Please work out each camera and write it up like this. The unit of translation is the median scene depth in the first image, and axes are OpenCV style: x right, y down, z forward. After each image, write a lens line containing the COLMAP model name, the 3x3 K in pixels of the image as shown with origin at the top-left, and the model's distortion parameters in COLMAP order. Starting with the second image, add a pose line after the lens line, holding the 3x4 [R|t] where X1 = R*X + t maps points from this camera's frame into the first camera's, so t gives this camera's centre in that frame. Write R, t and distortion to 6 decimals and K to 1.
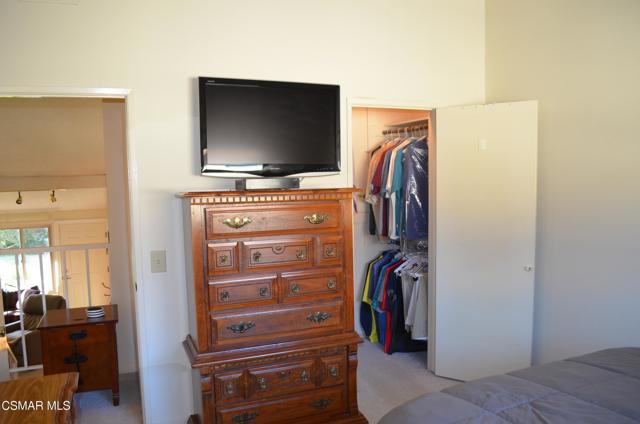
lens RADIAL K [[504.2, 0, 321.3], [0, 504.2, 212.9], [0, 0, 1]] dist [-0.083987, 0.017676]
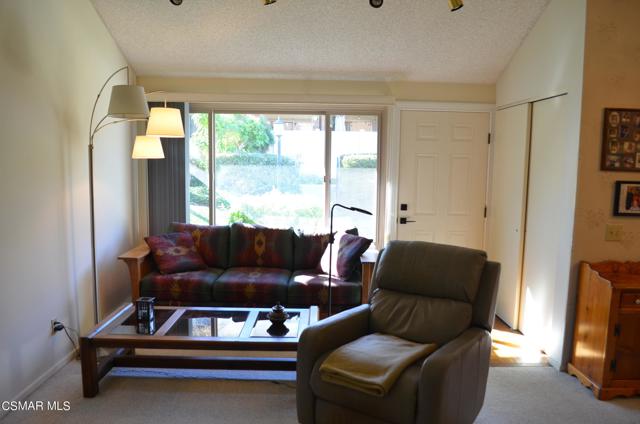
lens RADIAL K [[504.2, 0, 318.8], [0, 504.2, 216.4], [0, 0, 1]] dist [-0.083987, 0.017676]
pose [[0.918720, 0.082331, -0.386233, -0.432358], [-0.067601, 0.996378, 0.051591, 0.115919], [0.389081, -0.021288, 0.920957, 0.539812]]
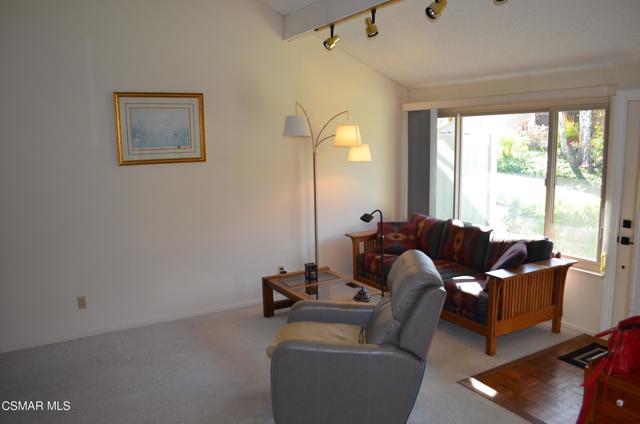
lens RADIAL K [[504.2, 0, 317.2], [0, 504.2, 214.2], [0, 0, 1]] dist [-0.083987, 0.017676]
pose [[0.129137, 0.170269, -0.976899, -0.186647], [-0.062191, 0.984599, 0.163390, 0.067876], [0.989675, 0.039655, 0.137738, 0.755032]]
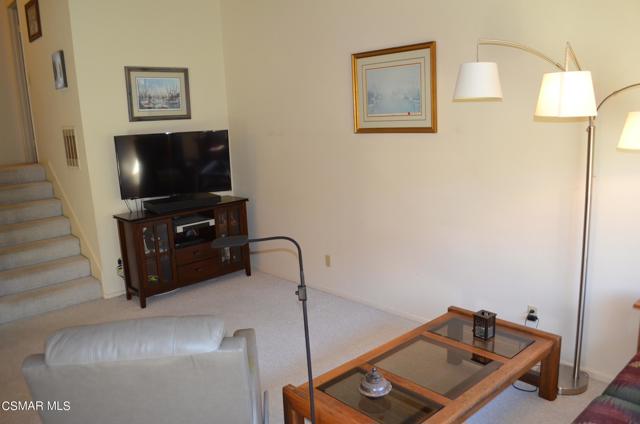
lens RADIAL K [[504.2, 0, 322.3], [0, 504.2, 217.9], [0, 0, 1]] dist [-0.083987, 0.017676]
pose [[-0.944476, 0.122793, -0.304774, -0.505102], [0.034671, 0.959612, 0.279182, 0.057547], [0.326747, 0.253114, -0.910588, 1.052412]]
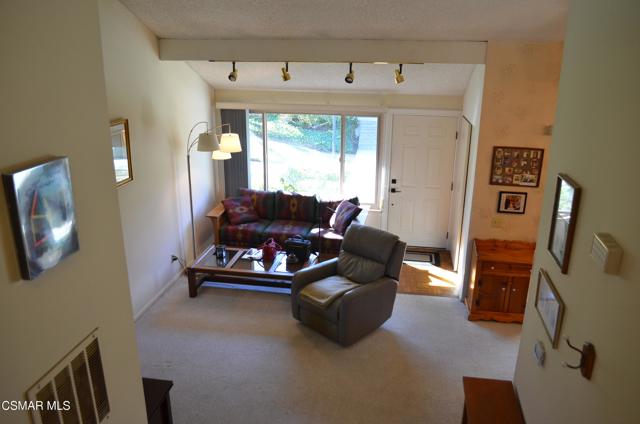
lens RADIAL K [[504.2, 0, 315.3], [0, 504.2, 211.2], [0, 0, 1]] dist [-0.083987, 0.017676]
pose [[0.836028, 0.191448, -0.514204, -0.248674], [-0.067972, 0.966070, 0.249174, -0.014080], [0.544461, -0.173365, 0.820675, 0.356817]]
